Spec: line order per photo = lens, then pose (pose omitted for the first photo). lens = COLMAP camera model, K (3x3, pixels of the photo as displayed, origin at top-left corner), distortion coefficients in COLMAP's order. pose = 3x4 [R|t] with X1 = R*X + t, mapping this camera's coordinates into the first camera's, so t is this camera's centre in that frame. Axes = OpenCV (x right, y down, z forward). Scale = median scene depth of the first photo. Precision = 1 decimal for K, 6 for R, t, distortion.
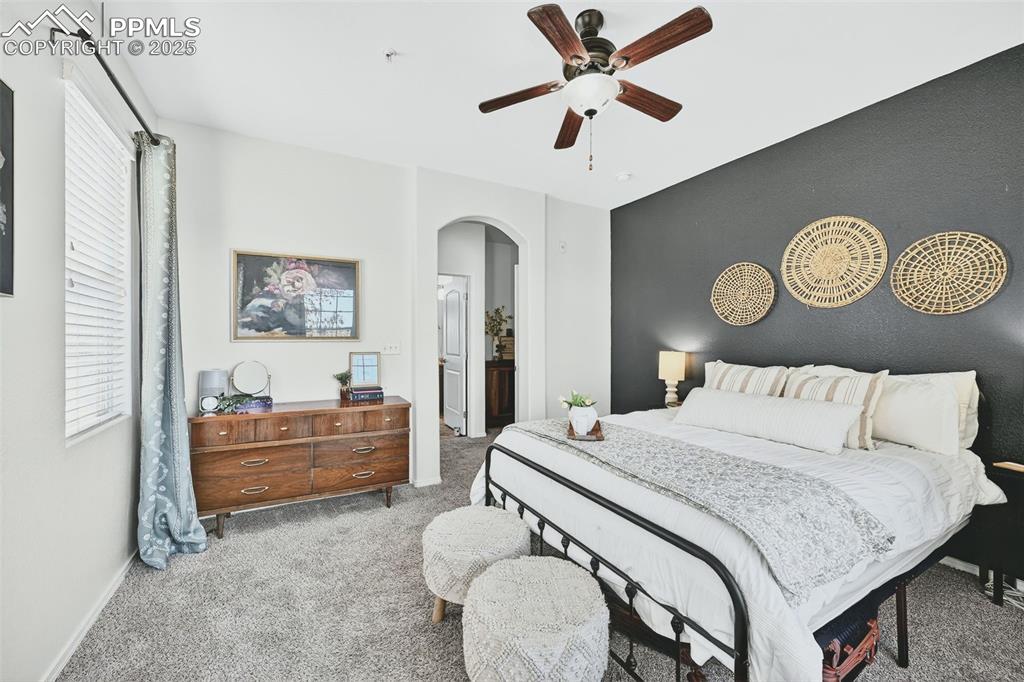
lens RADIAL K [[409.3, 0, 512.0], [0, 409.3, 341.0], [0, 0, 1]] dist [0.000593, -0.000074]
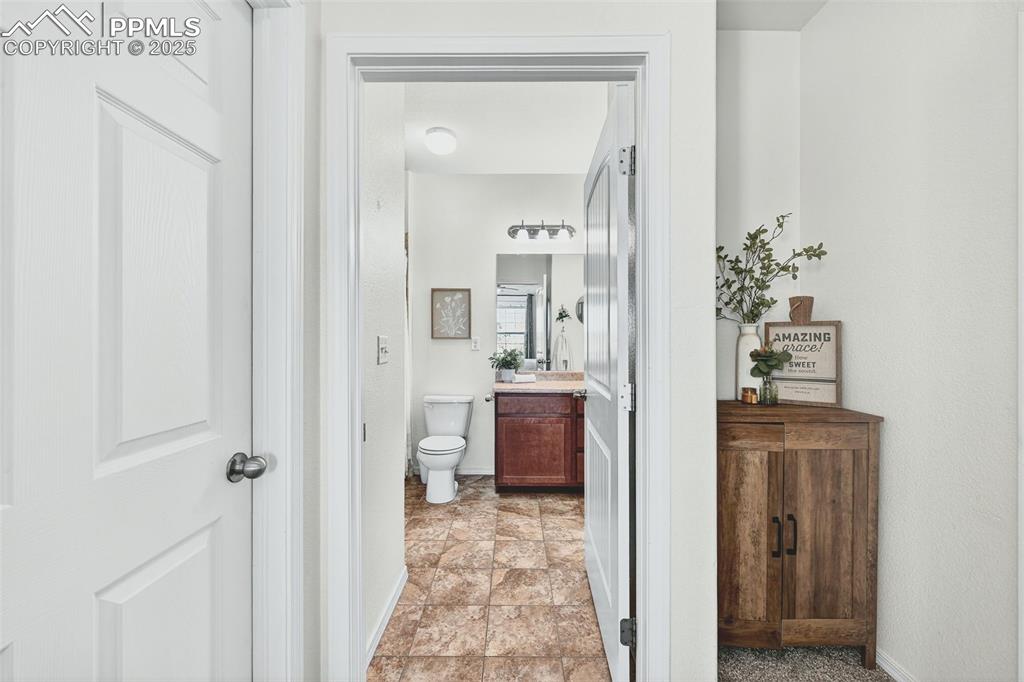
lens RADIAL K [[409.3, 0, 512.0], [0, 409.3, 341.0], [0, 0, 1]] dist [0.000593, -0.000074]
pose [[0.873663, 0.000096, -0.486531, -0.046241], [0.004866, 0.999948, 0.008935, -0.001618], [0.486507, -0.010174, 0.873618, 0.645099]]
